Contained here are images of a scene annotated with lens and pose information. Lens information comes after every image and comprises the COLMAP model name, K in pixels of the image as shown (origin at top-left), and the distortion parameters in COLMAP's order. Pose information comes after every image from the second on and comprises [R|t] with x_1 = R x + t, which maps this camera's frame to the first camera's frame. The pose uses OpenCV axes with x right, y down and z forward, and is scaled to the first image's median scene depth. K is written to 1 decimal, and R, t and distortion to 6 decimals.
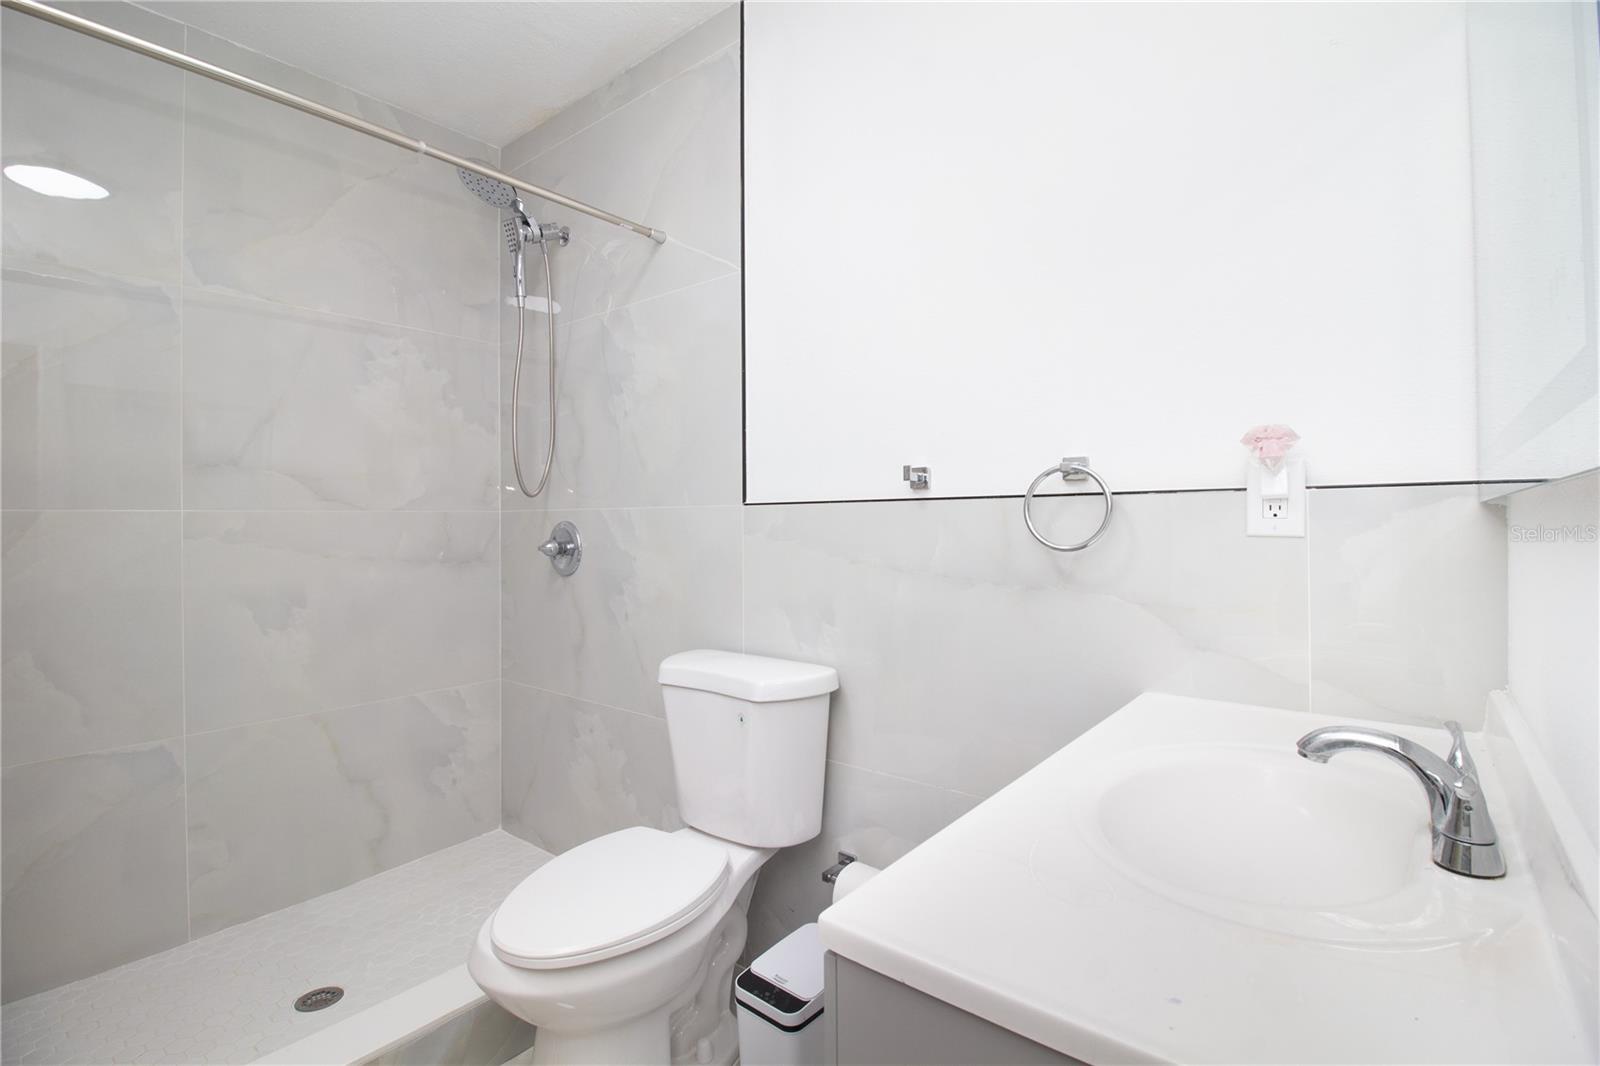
lens RADIAL K [[750.9, 0, 793.6], [0, 750.9, 514.2], [0, 0, 1]] dist [-0.001043, -0.000124]
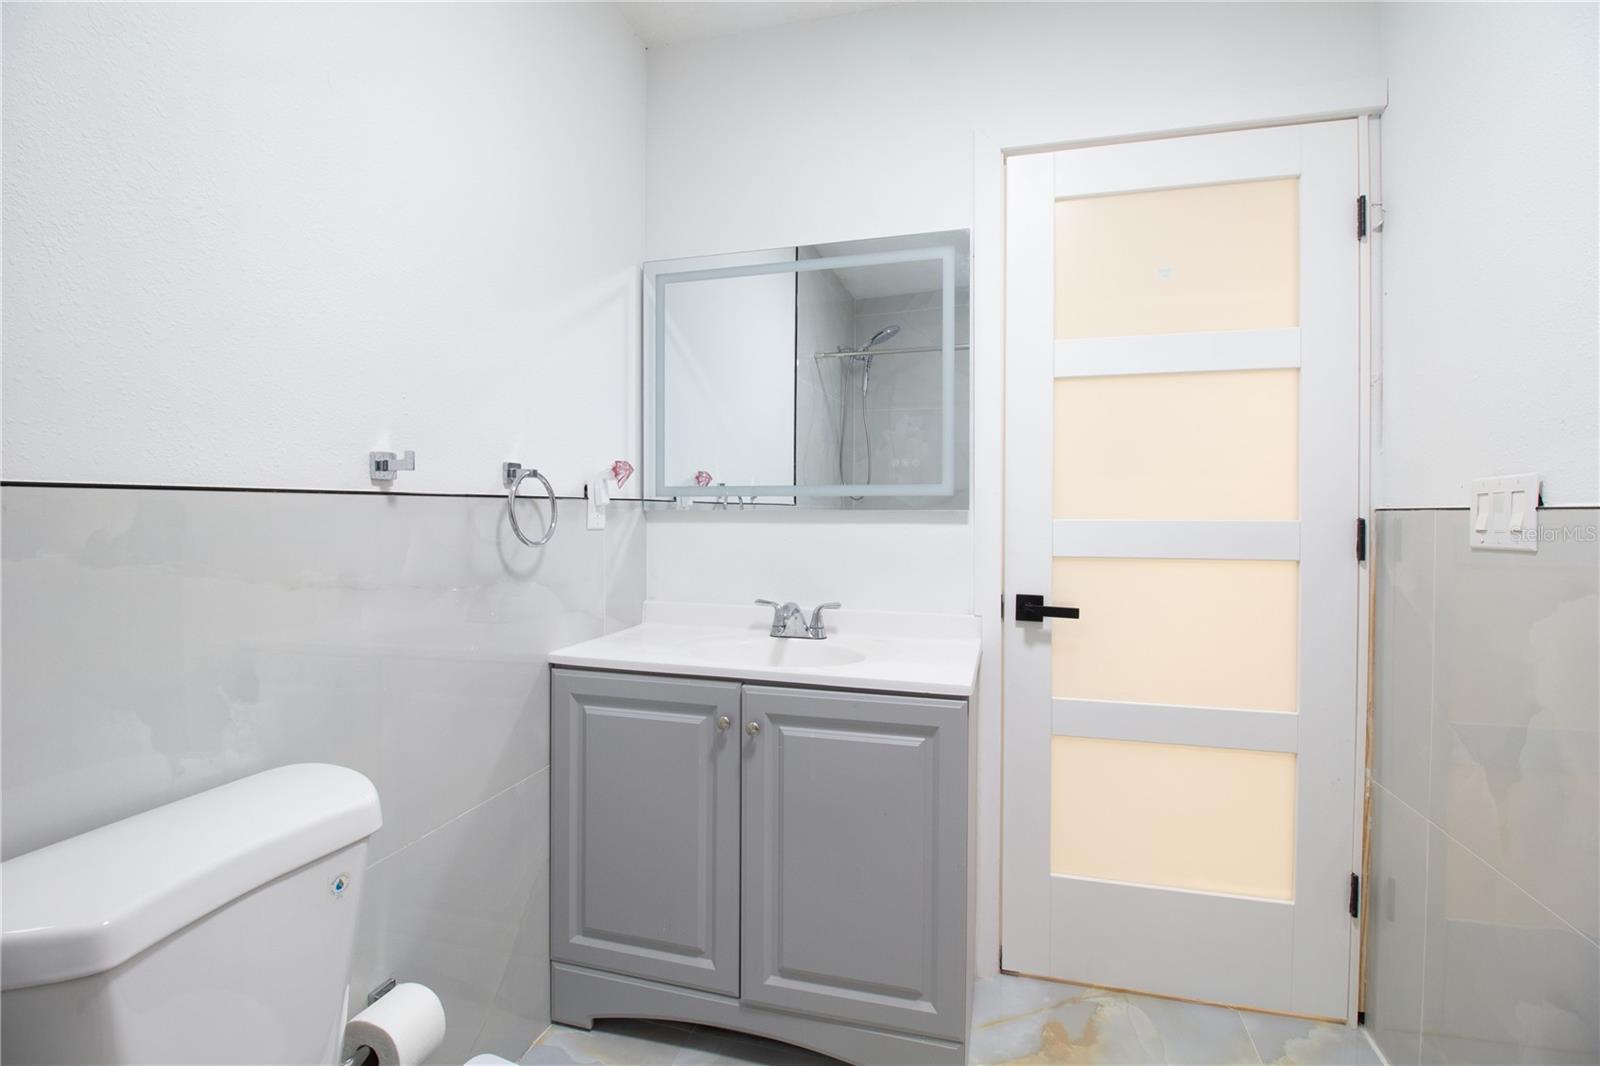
lens RADIAL K [[750.9, 0, 793.6], [0, 750.9, 514.2], [0, 0, 1]] dist [-0.001043, -0.000124]
pose [[-0.400281, 0.003576, 0.916385, -0.744929], [-0.006013, 0.999961, -0.006529, 0.004471], [-0.916373, -0.008123, -0.400244, 0.965557]]
